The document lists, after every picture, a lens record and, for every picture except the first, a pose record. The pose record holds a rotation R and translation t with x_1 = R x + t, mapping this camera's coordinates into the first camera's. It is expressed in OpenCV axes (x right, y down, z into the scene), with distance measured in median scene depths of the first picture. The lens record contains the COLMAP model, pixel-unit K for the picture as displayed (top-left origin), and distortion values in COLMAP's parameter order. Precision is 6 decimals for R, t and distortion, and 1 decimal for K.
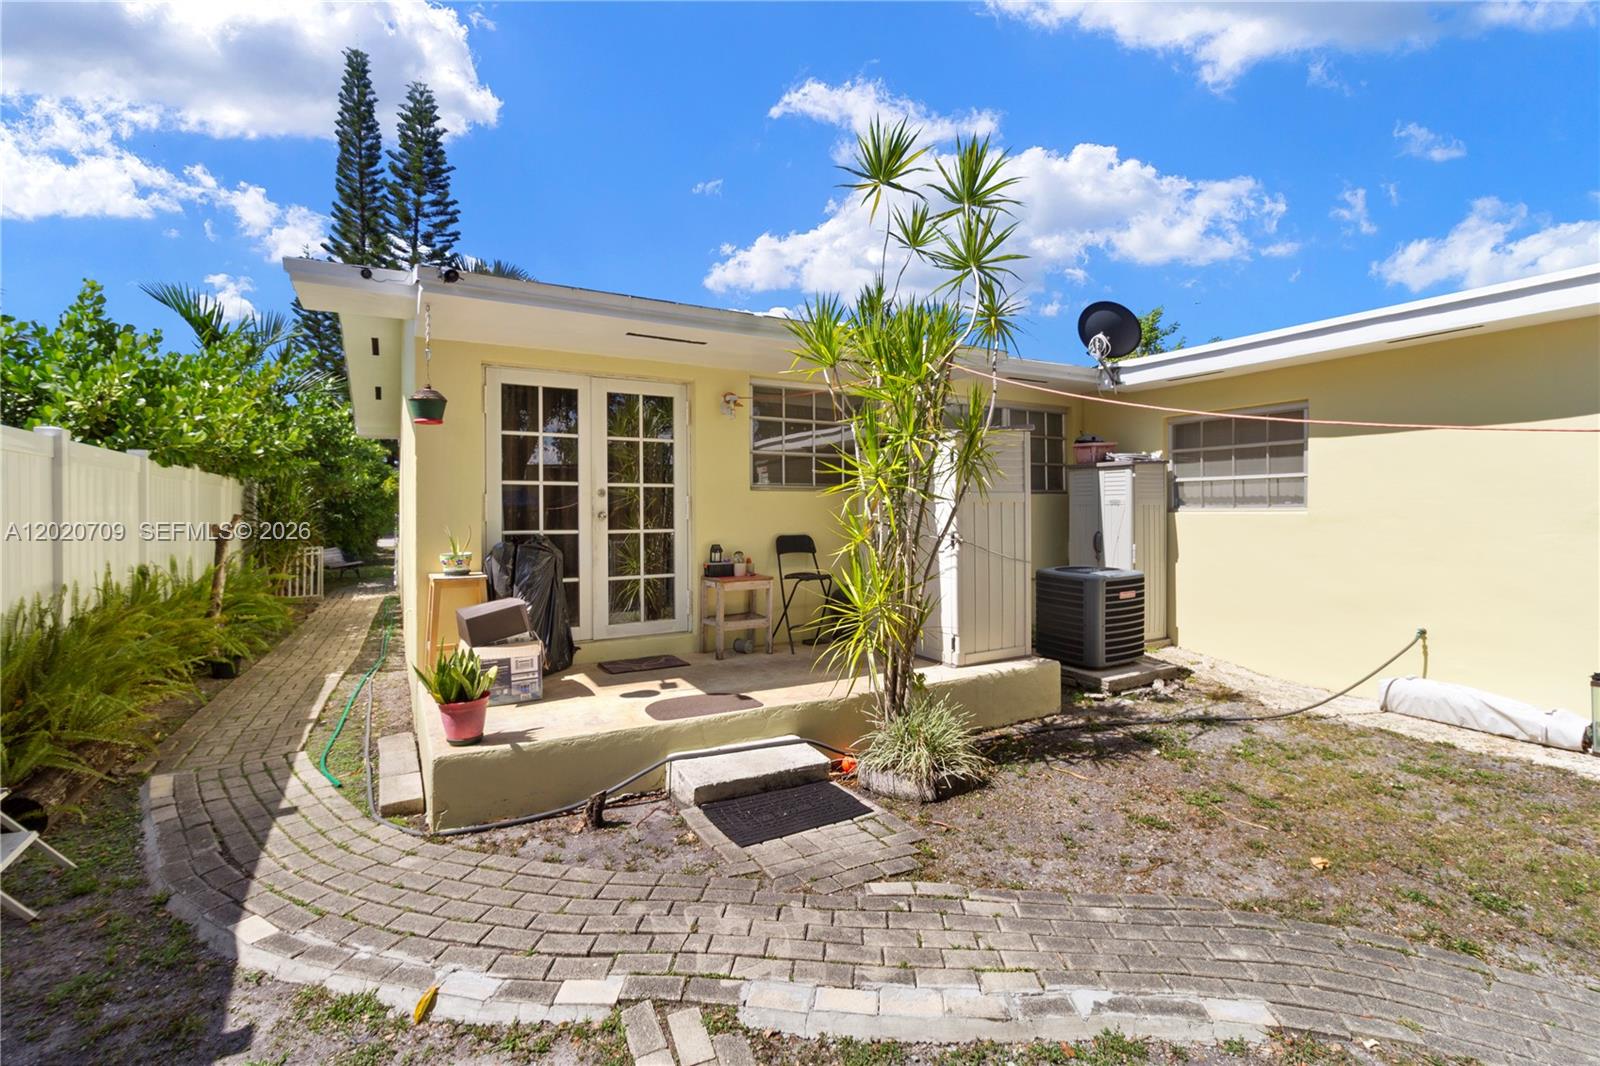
lens RADIAL K [[746.3, 0, 815.7], [0, 746.3, 507.5], [0, 0, 1]] dist [0.009249, 0.000027]
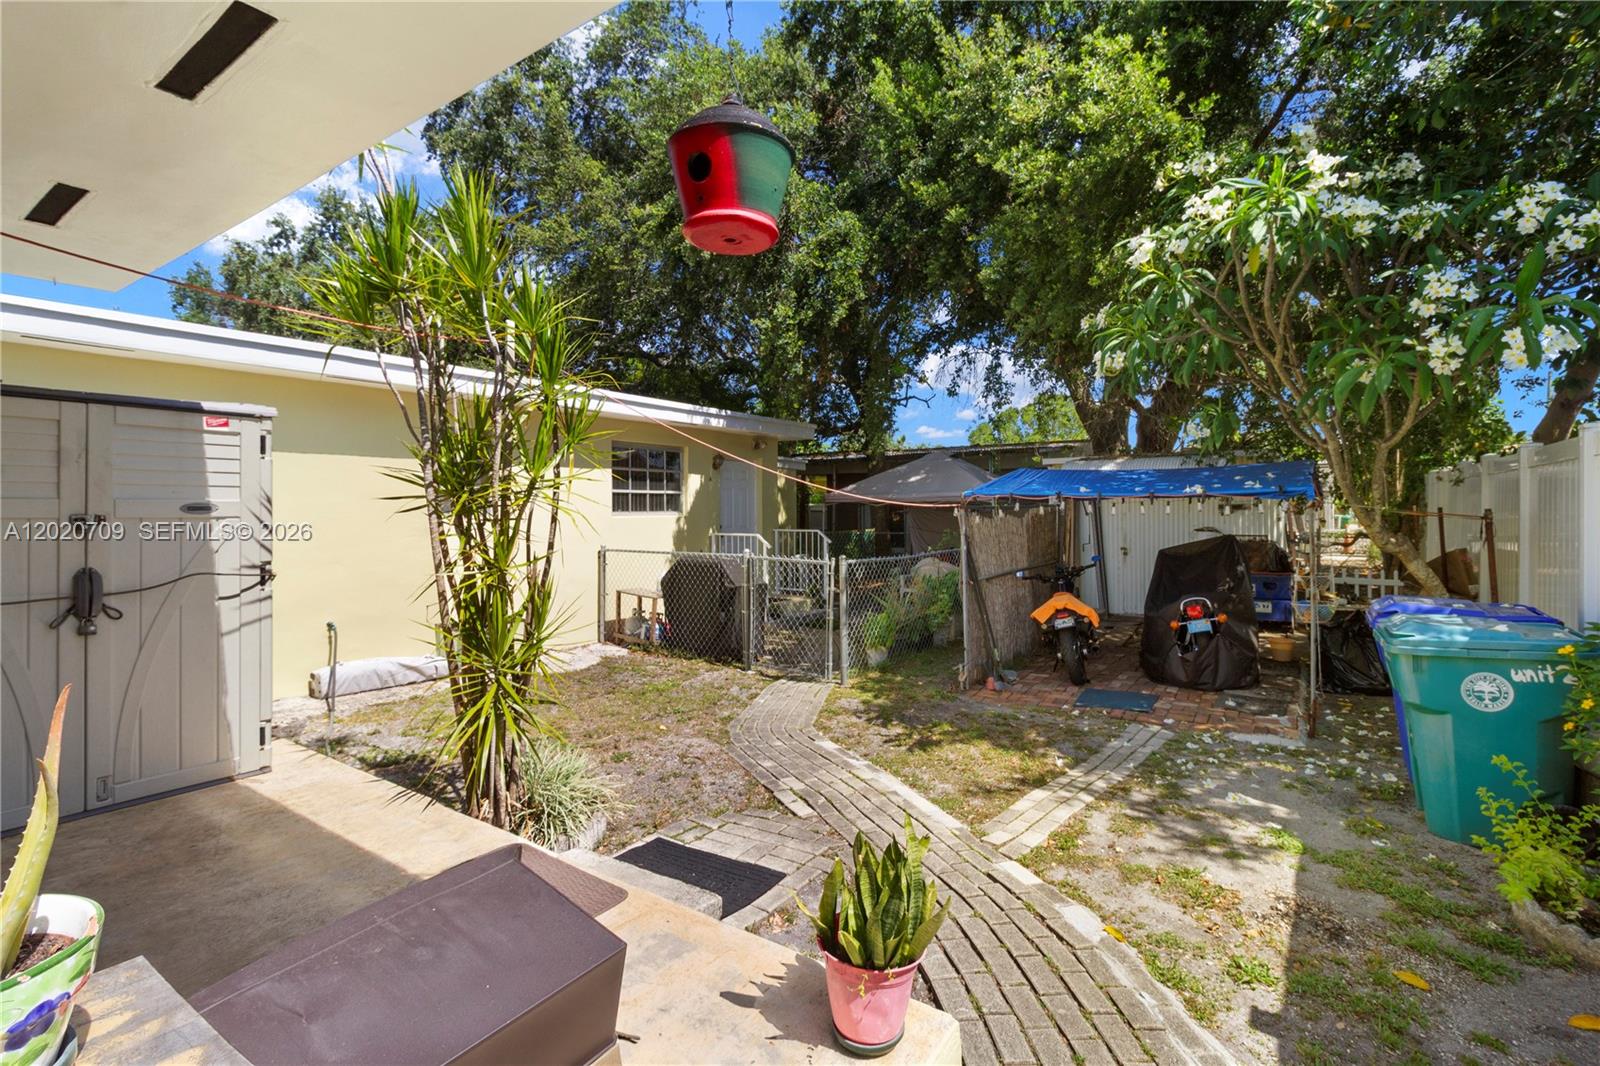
lens RADIAL K [[722.4, 0, 800.0], [0, 722.4, 533.0], [0, 0, 1]] dist [0.001221, -0.000339]
pose [[-0.411417, -0.023276, 0.911150, -1.074181], [0.004335, 0.999613, 0.027494, -0.024382], [-0.911437, 0.015261, -0.411157, 1.527419]]
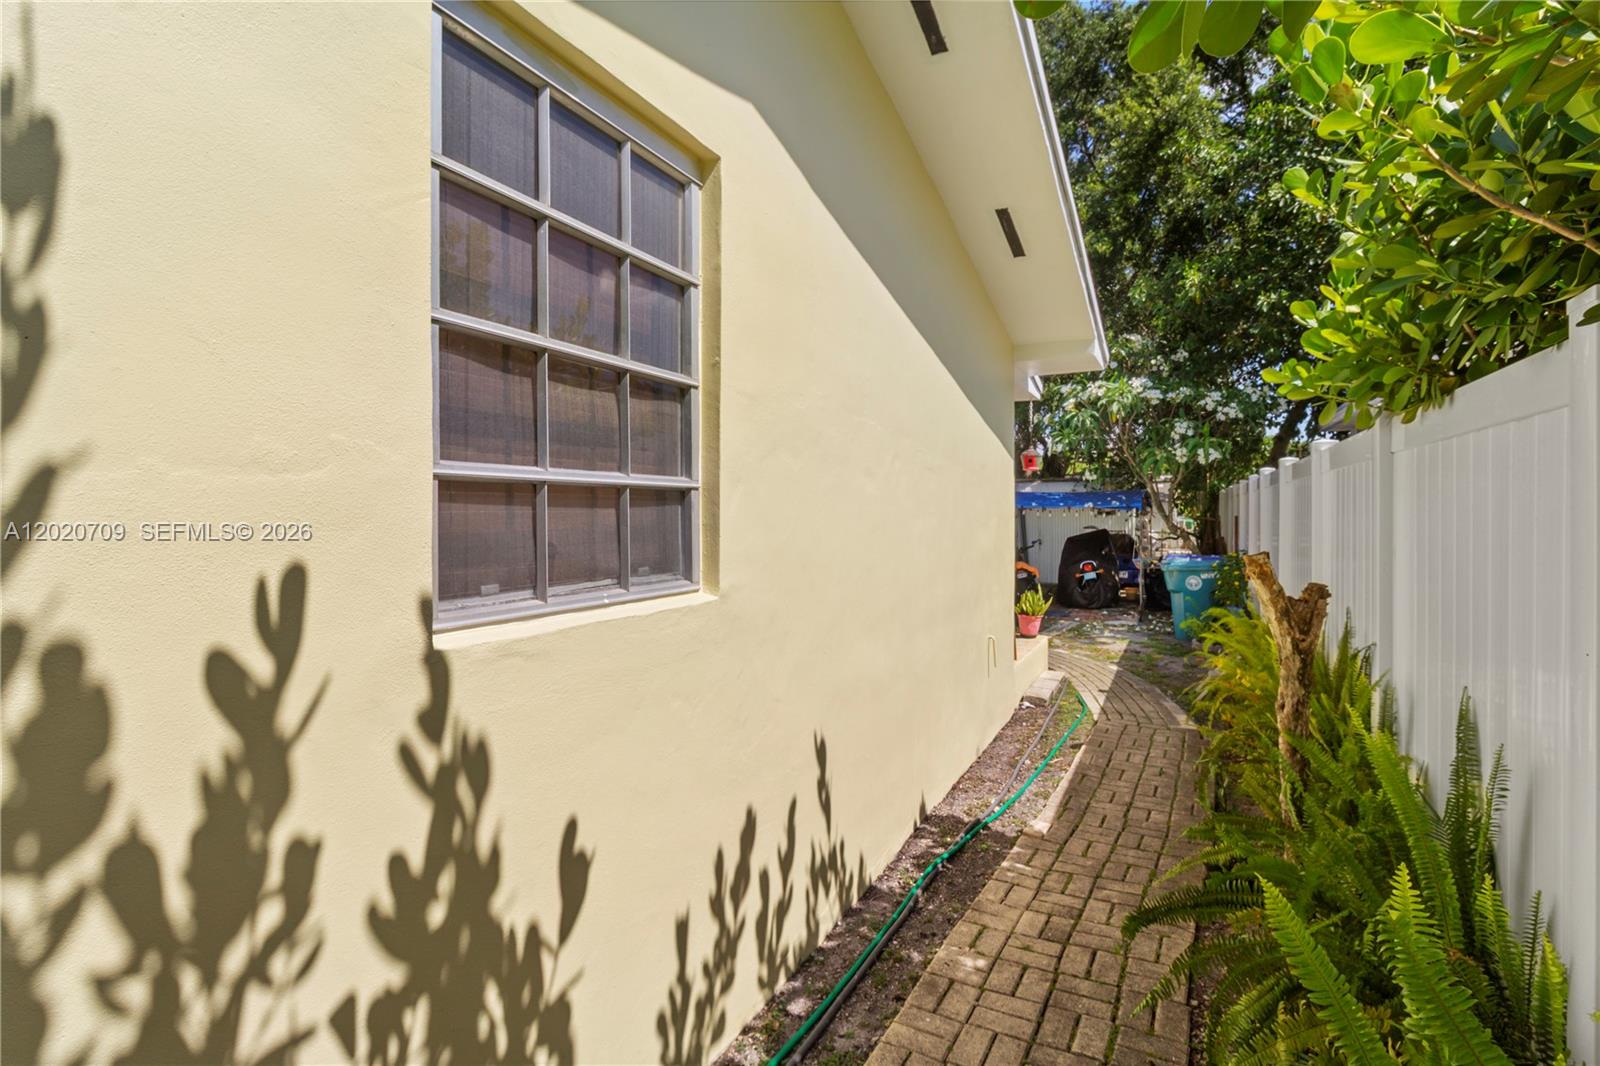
lens RADIAL K [[781.1, 0, 800.0], [0, 781.1, 533.0], [0, 0, 1]] dist [0.020130, -0.000279]
pose [[-0.557127, -0.017156, 0.830250, -2.497856], [0.000152, 0.999784, 0.020761, -0.018174], [-0.830428, 0.011693, -0.557004, 3.574646]]
